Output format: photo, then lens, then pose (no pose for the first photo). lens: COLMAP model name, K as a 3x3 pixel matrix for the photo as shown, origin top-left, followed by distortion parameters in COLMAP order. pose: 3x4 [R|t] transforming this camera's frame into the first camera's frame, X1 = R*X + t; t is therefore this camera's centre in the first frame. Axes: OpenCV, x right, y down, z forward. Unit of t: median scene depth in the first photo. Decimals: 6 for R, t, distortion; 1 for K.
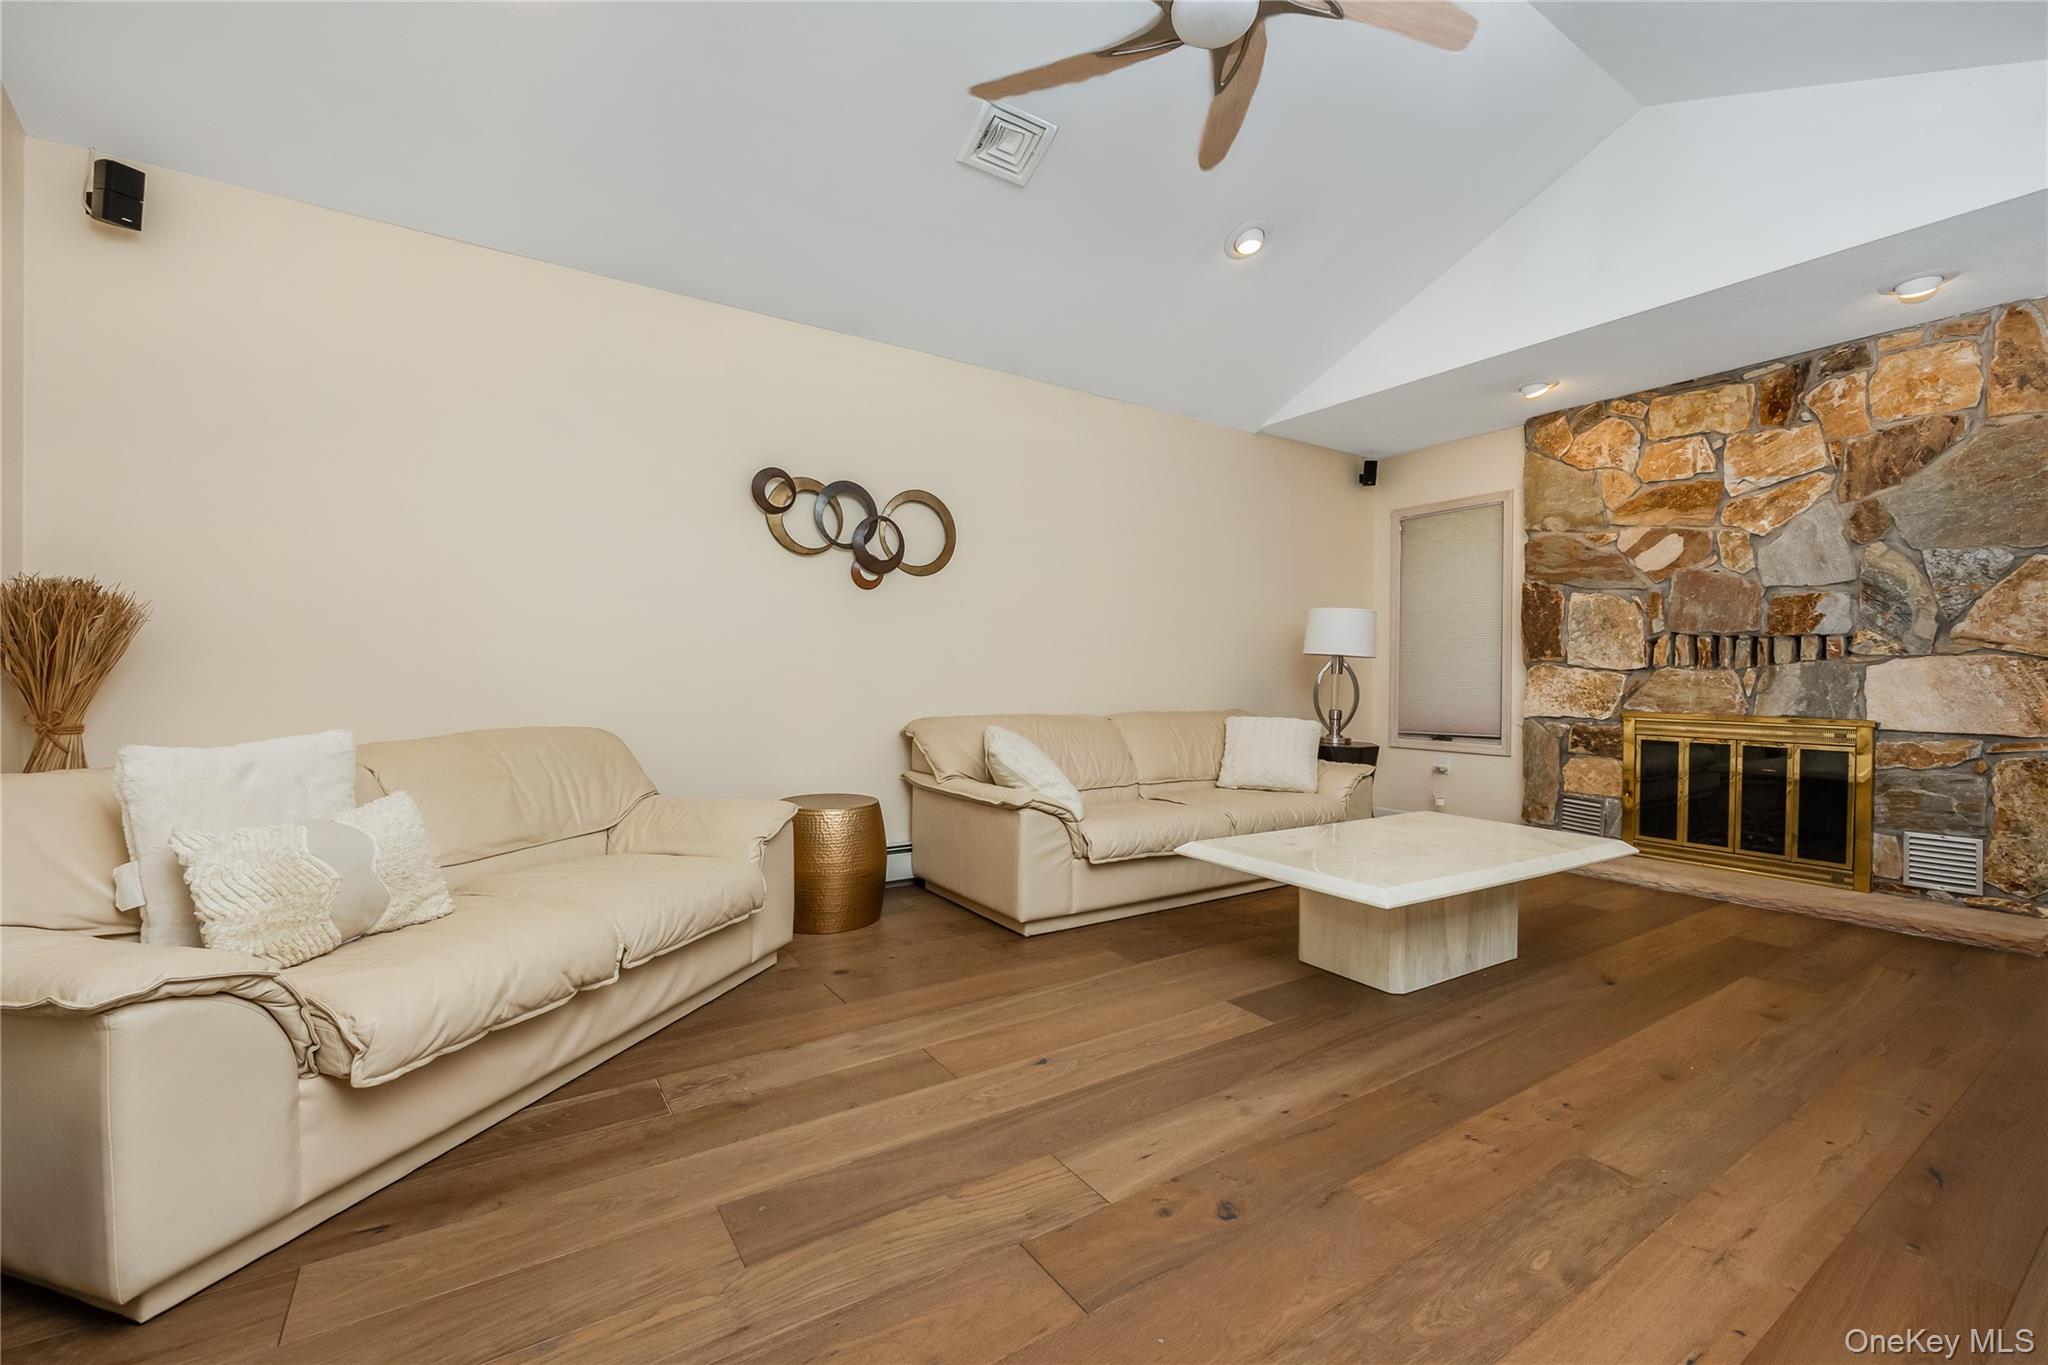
lens RADIAL K [[856.7, 0, 1024.0], [0, 856.7, 682.5], [0, 0, 1]] dist [0.002513, -0.000522]
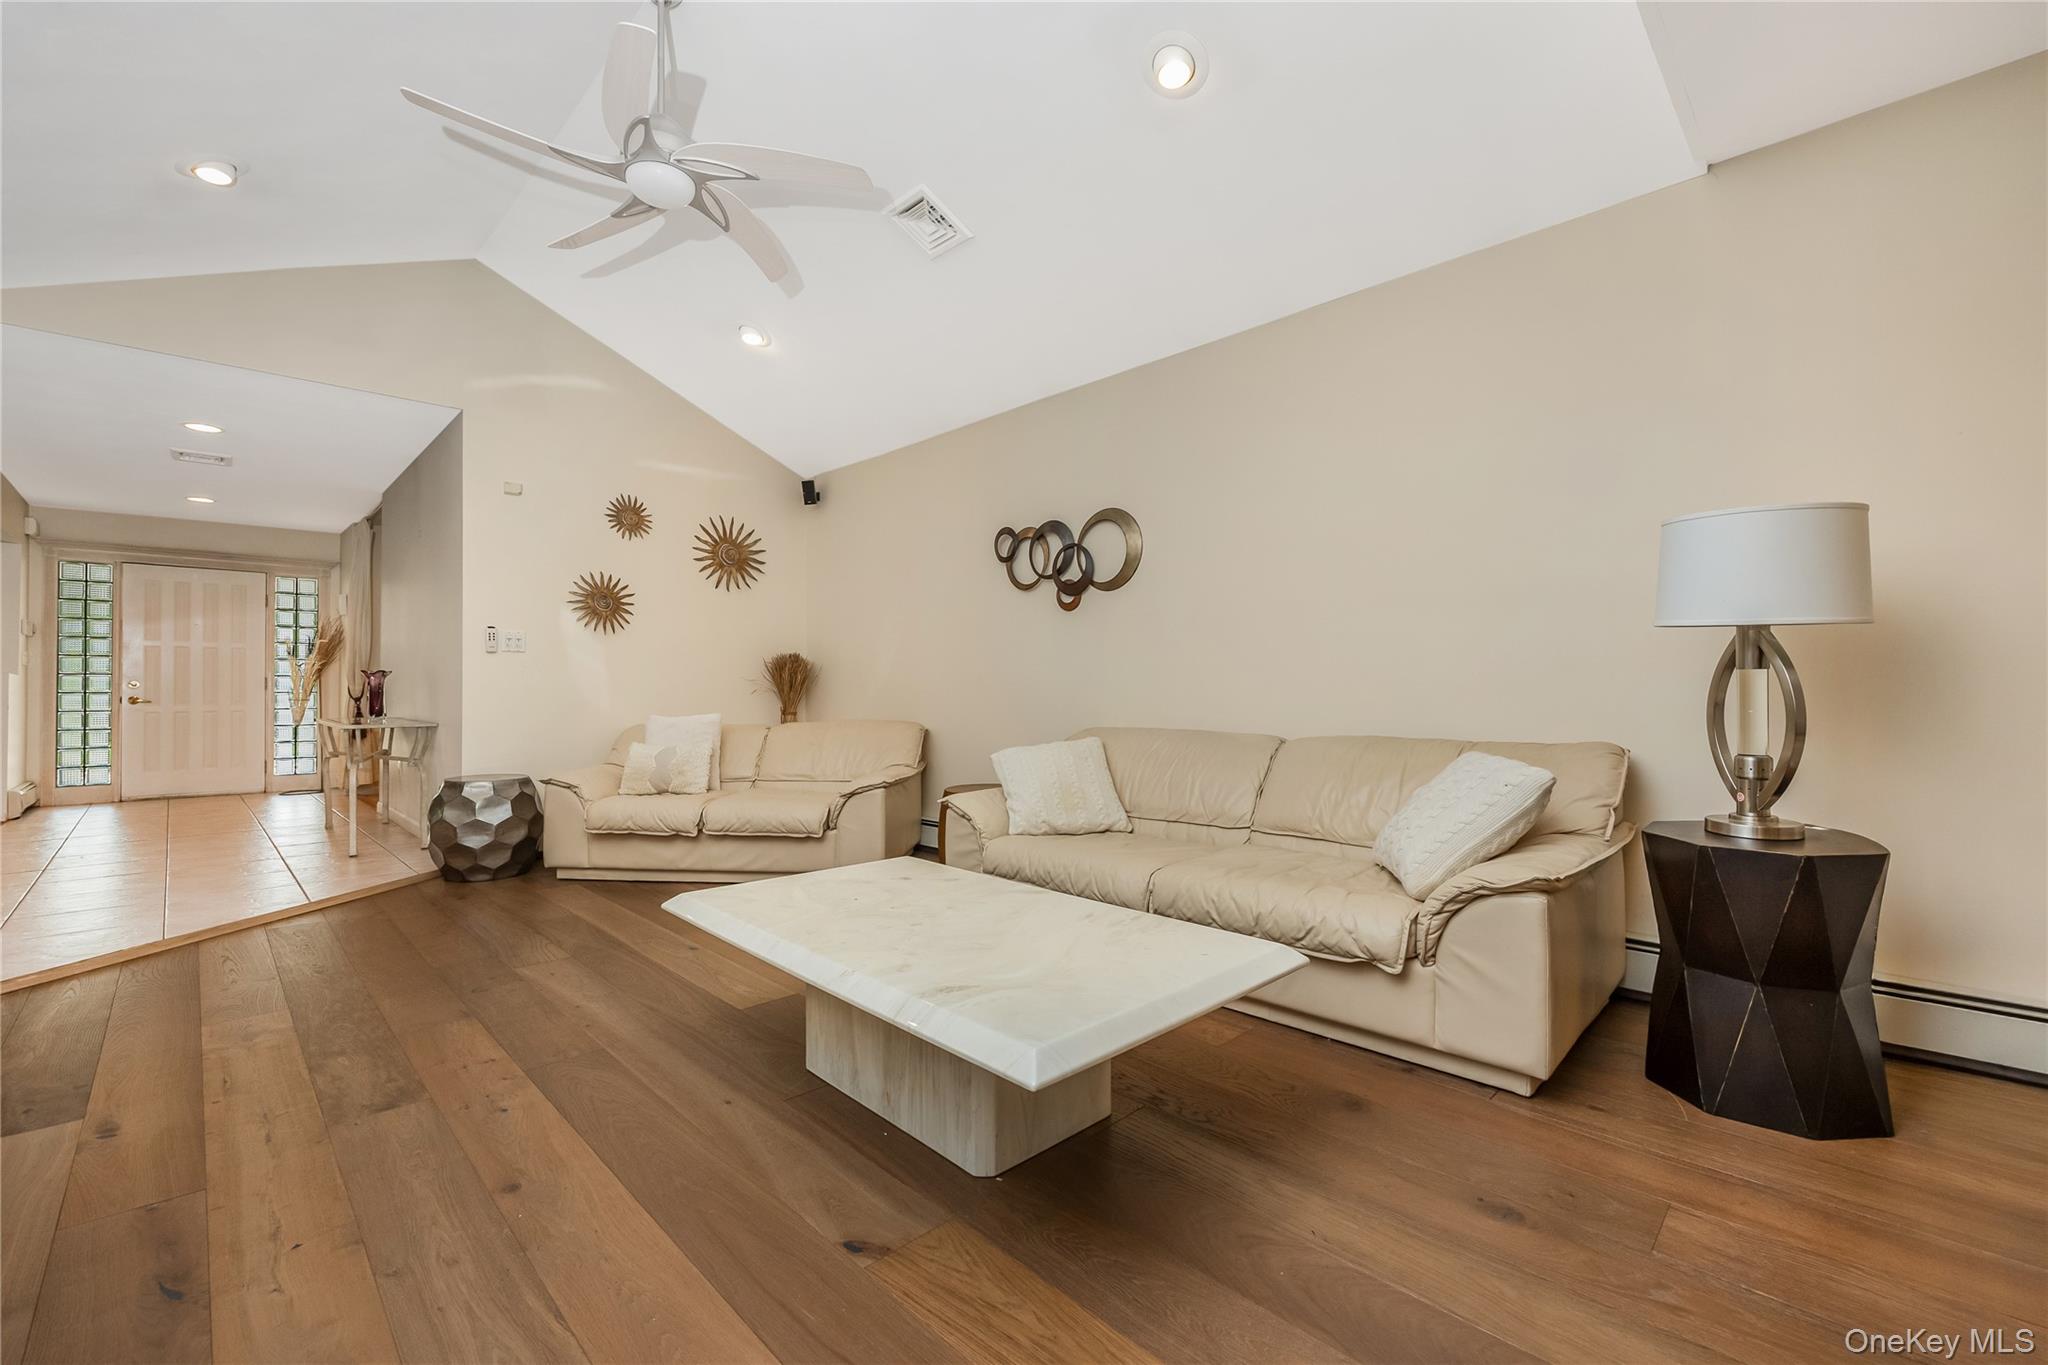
lens RADIAL K [[846.1, 0, 1024.0], [0, 846.1, 682.5], [0, 0, 1]] dist [-0.007092, 0.000529]
pose [[0.189819, -0.017626, -0.981661, 0.939948], [-0.001903, 0.999830, -0.018320, 0.006201], [0.981817, 0.005346, 0.189754, 0.769088]]
